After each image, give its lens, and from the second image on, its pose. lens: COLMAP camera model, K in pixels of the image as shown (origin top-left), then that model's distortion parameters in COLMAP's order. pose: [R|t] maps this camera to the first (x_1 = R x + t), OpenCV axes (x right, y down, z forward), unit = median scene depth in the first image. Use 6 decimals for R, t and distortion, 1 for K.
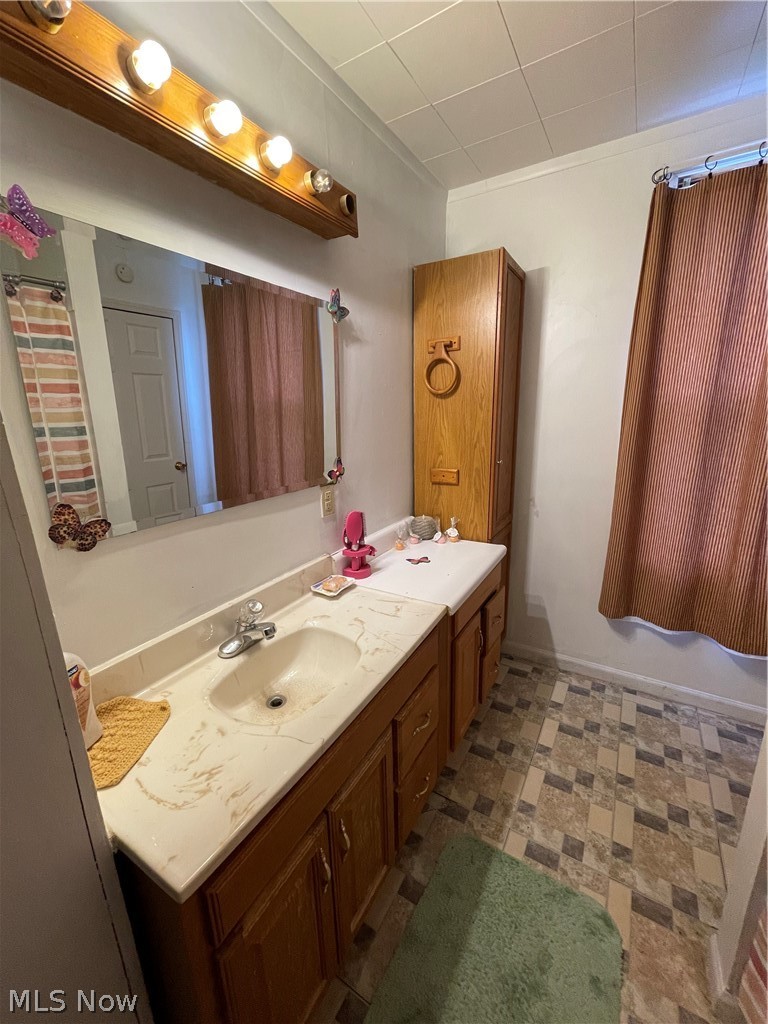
lens RADIAL K [[416.9, 0, 383.1], [0, 416.9, 510.6], [0, 0, 1]] dist [-0.002257, -0.000314]
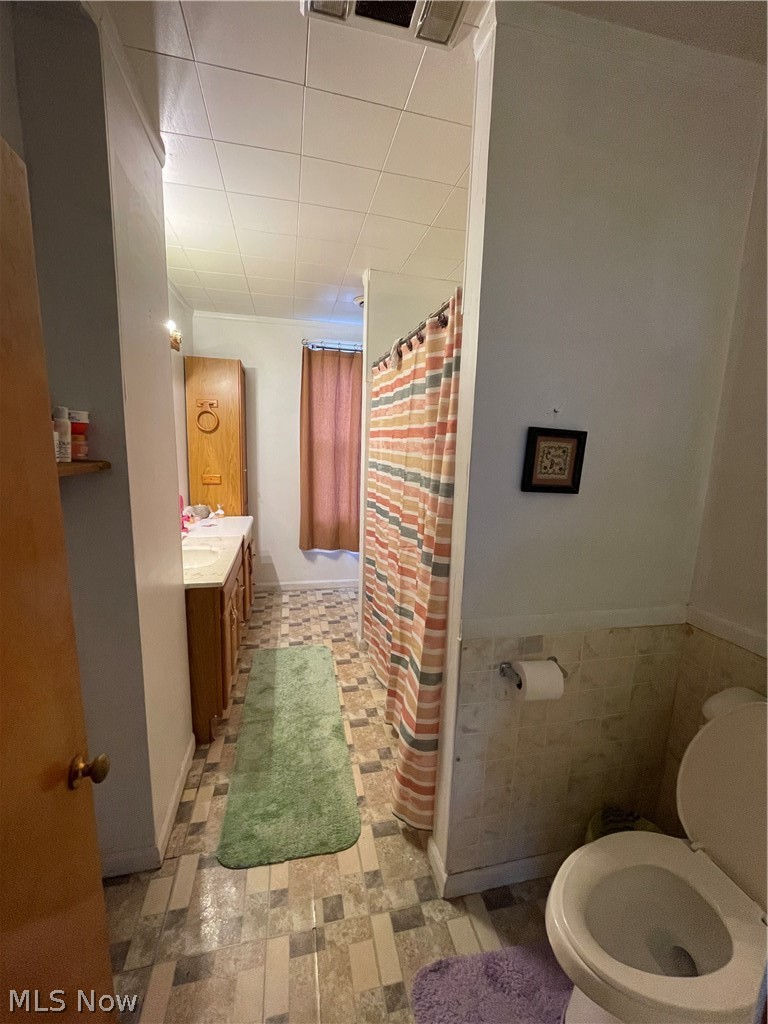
lens RADIAL K [[416.9, 0, 382.3], [0, 416.9, 512.2], [0, 0, 1]] dist [-0.002257, -0.000314]
pose [[0.722658, -0.067401, 0.687912, -0.530215], [0.117308, 0.992756, -0.025963, 0.175862], [-0.681179, 0.099460, 0.725330, -0.683393]]
